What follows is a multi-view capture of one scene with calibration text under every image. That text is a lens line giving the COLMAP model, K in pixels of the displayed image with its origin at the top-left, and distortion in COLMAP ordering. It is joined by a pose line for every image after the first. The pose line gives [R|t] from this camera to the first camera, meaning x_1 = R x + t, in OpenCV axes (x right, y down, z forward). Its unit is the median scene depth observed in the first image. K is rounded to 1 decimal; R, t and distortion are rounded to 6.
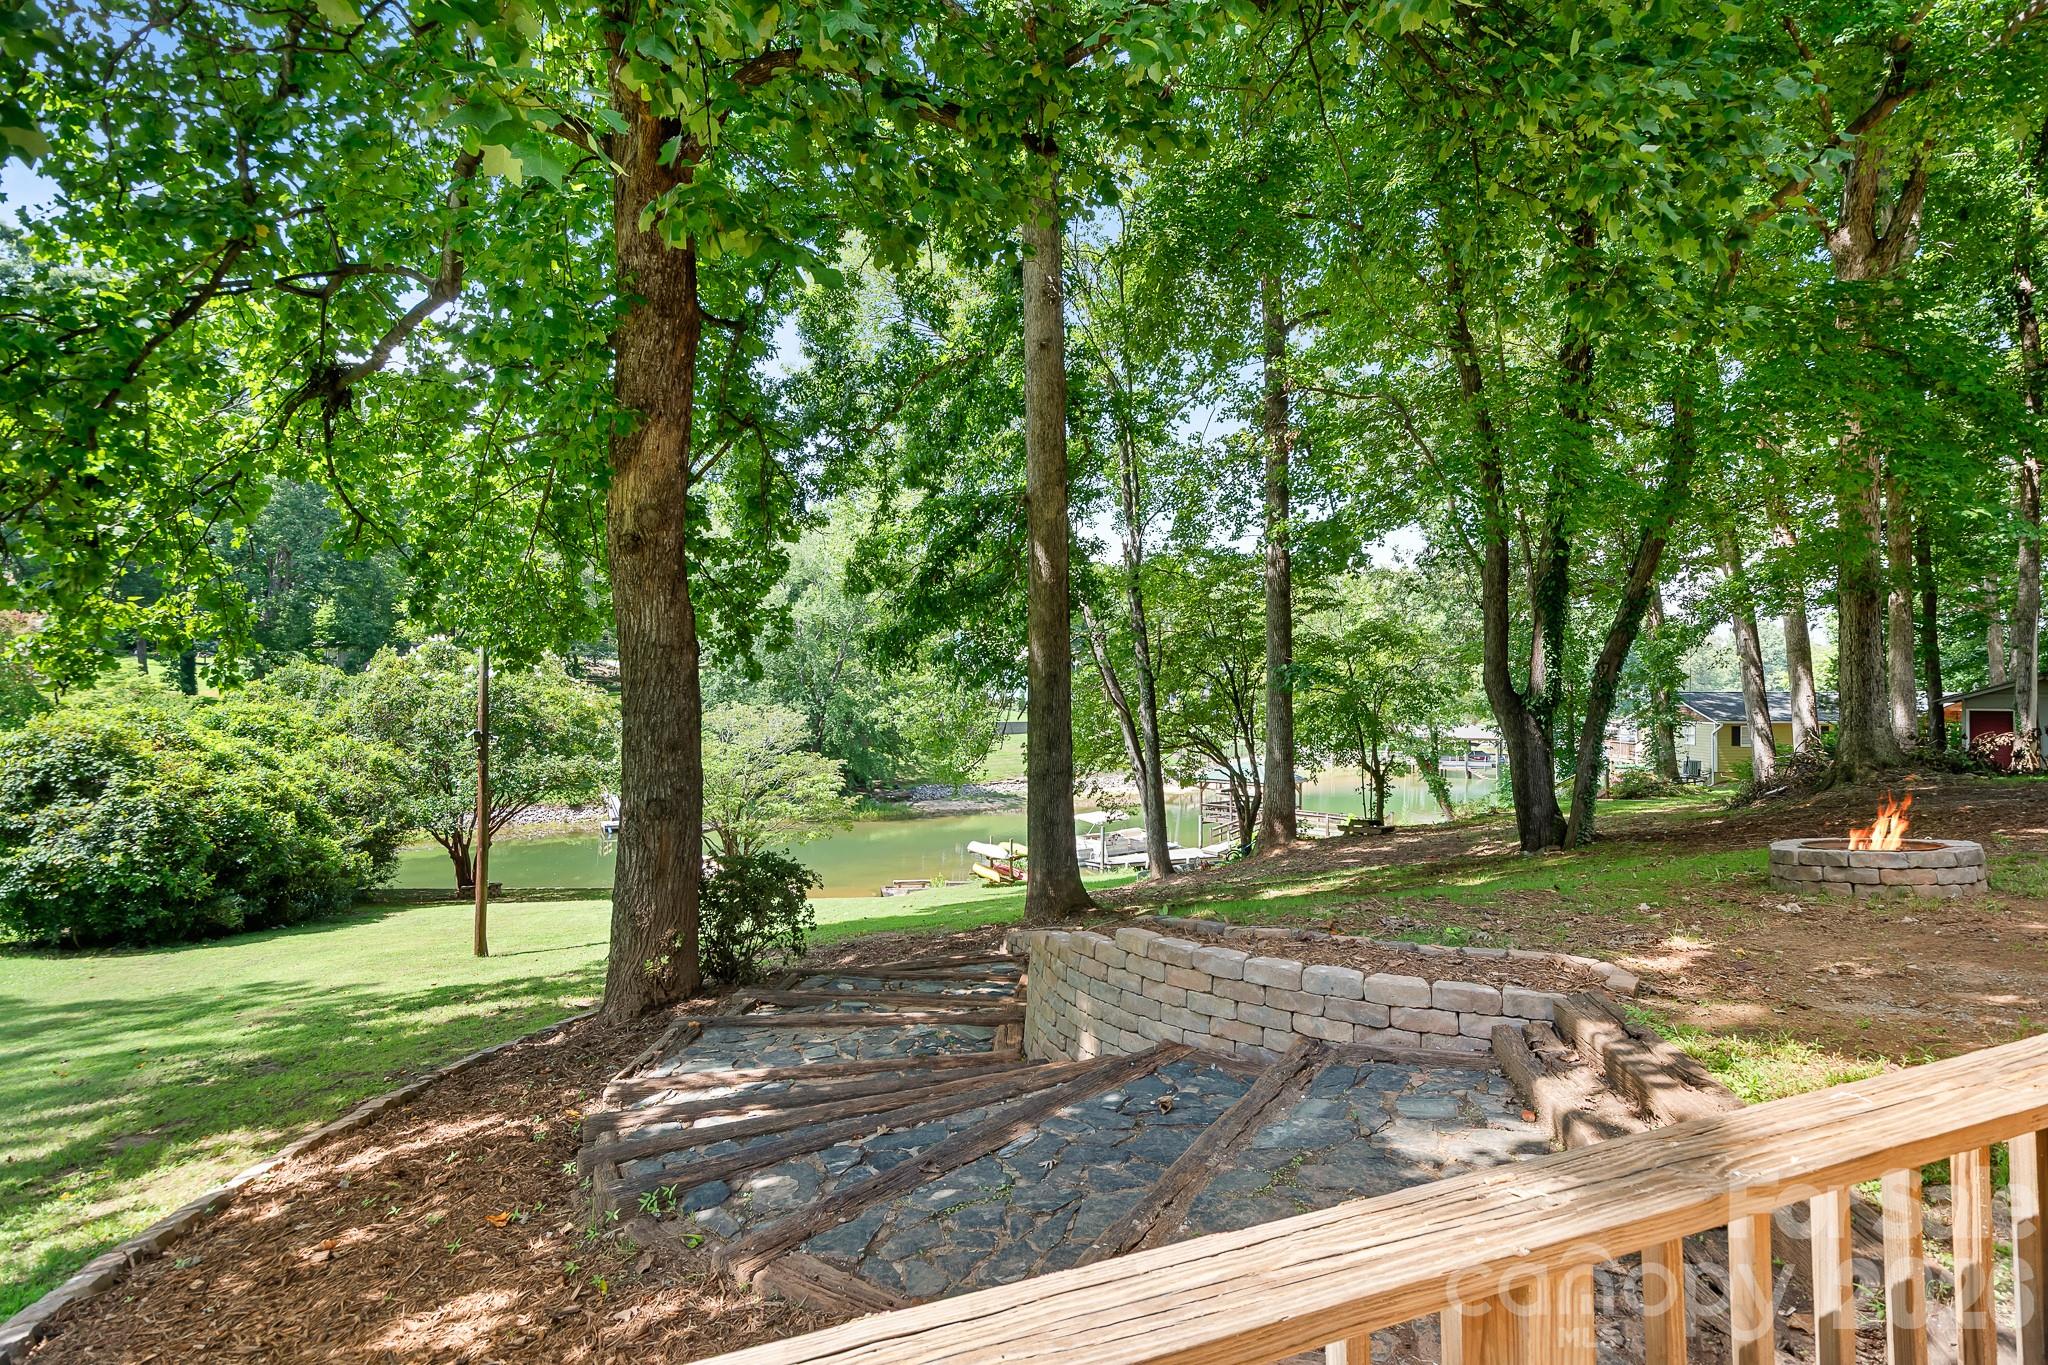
lens RADIAL K [[1060.0, 0, 1038.3], [0, 1060.0, 677.0], [0, 0, 1]] dist [0.025580, 0.001370]
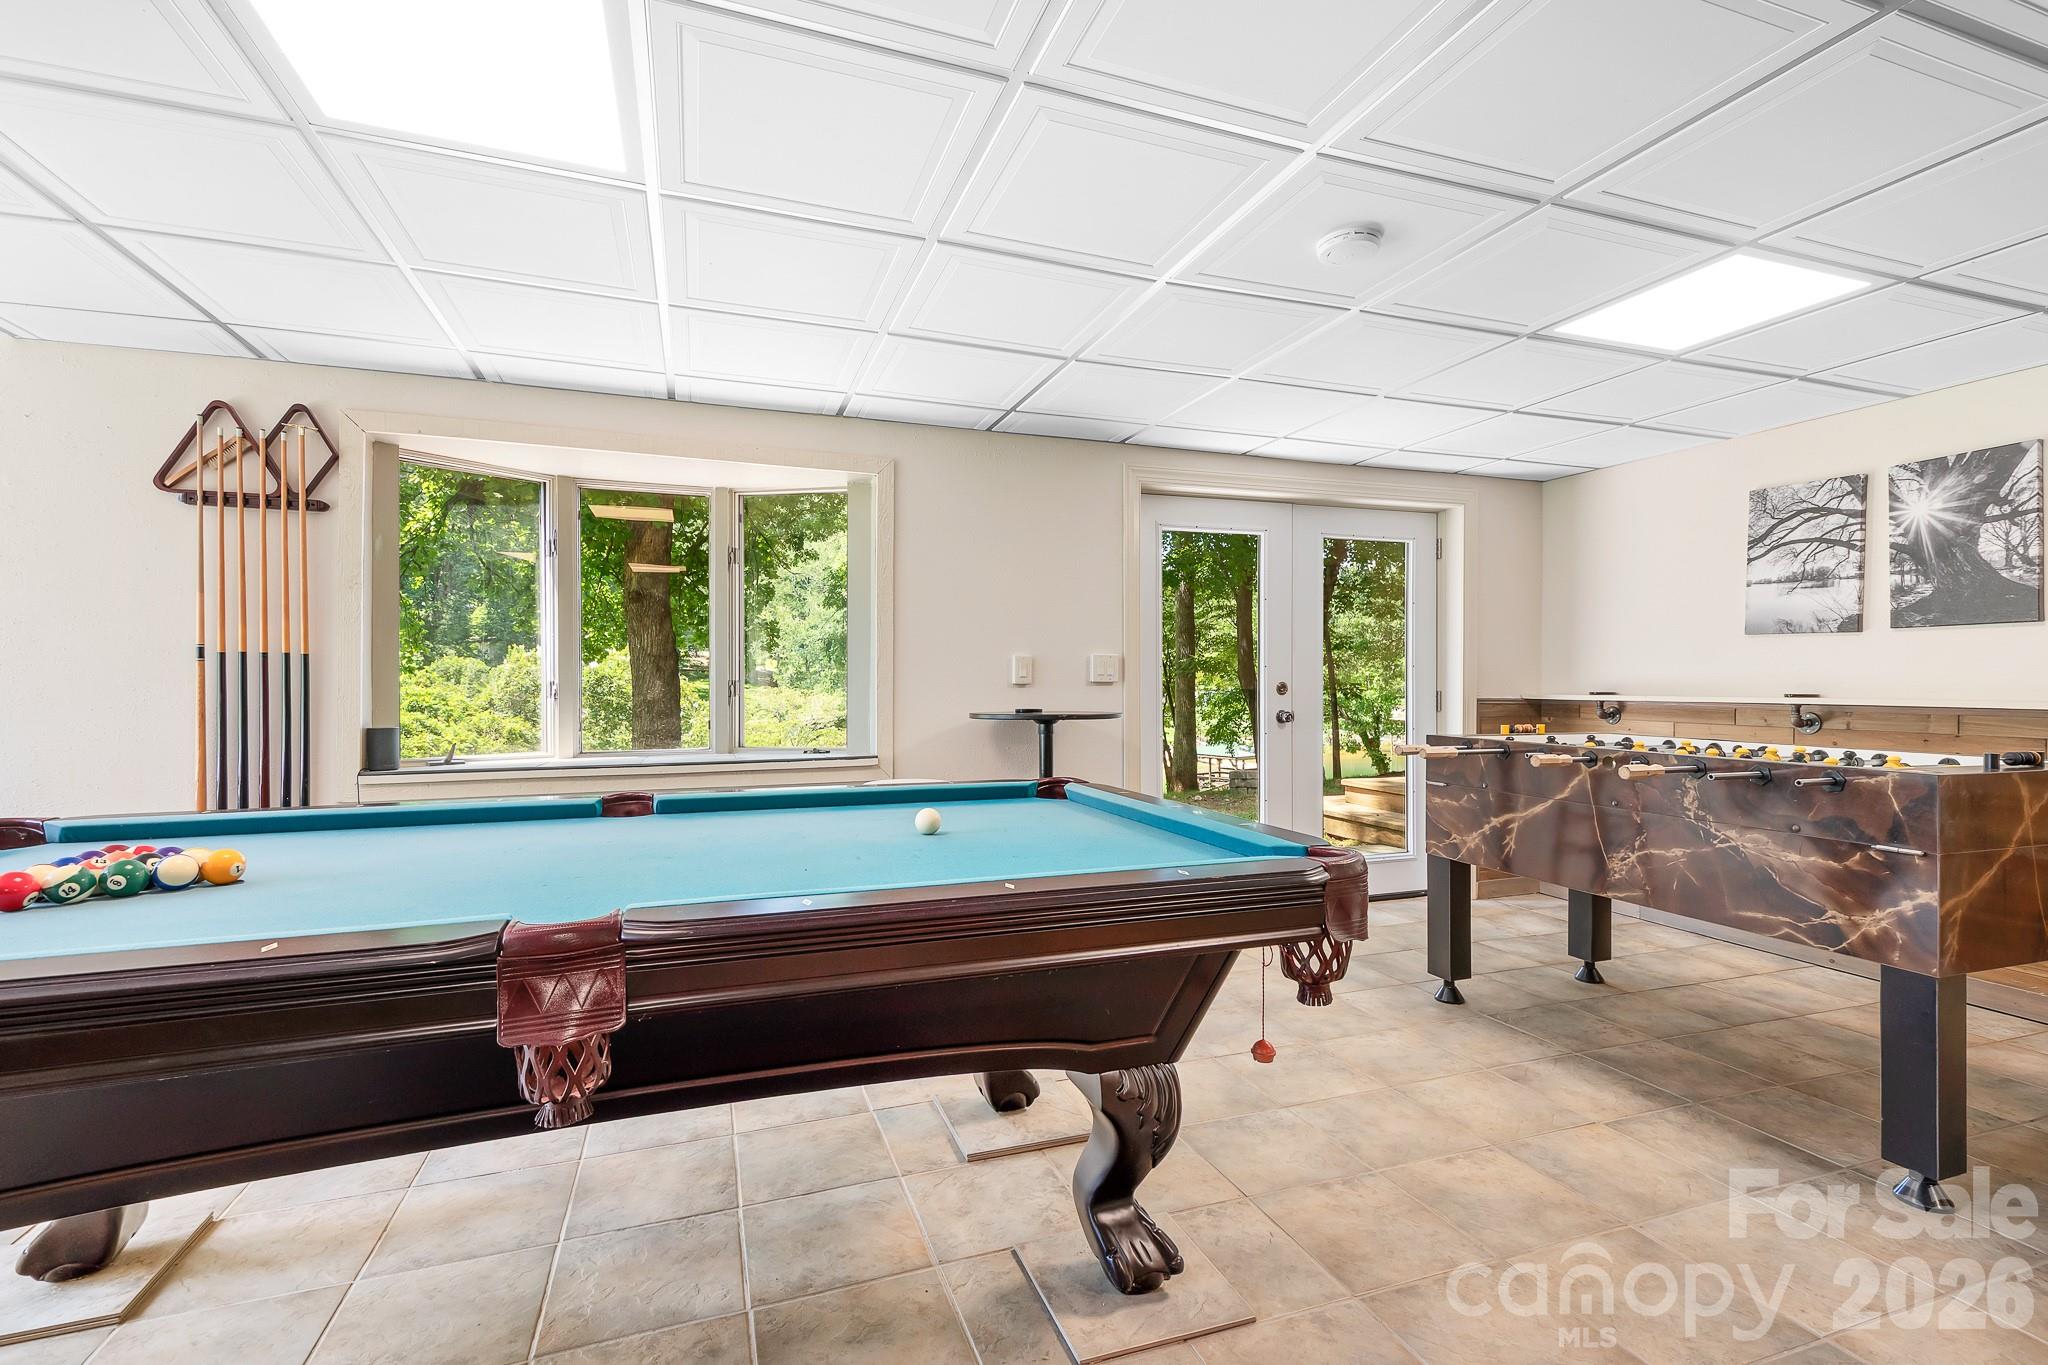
lens RADIAL K [[916.5, 0, 1021.1], [0, 916.5, 678.9], [0, 0, 1]] dist [0.015678, -0.001353]
pose [[0.998422, 0.002261, -0.056109, 0.091594], [-0.001554, 0.999919, 0.012655, -0.002264], [0.056133, -0.012548, 0.998344, -0.123955]]
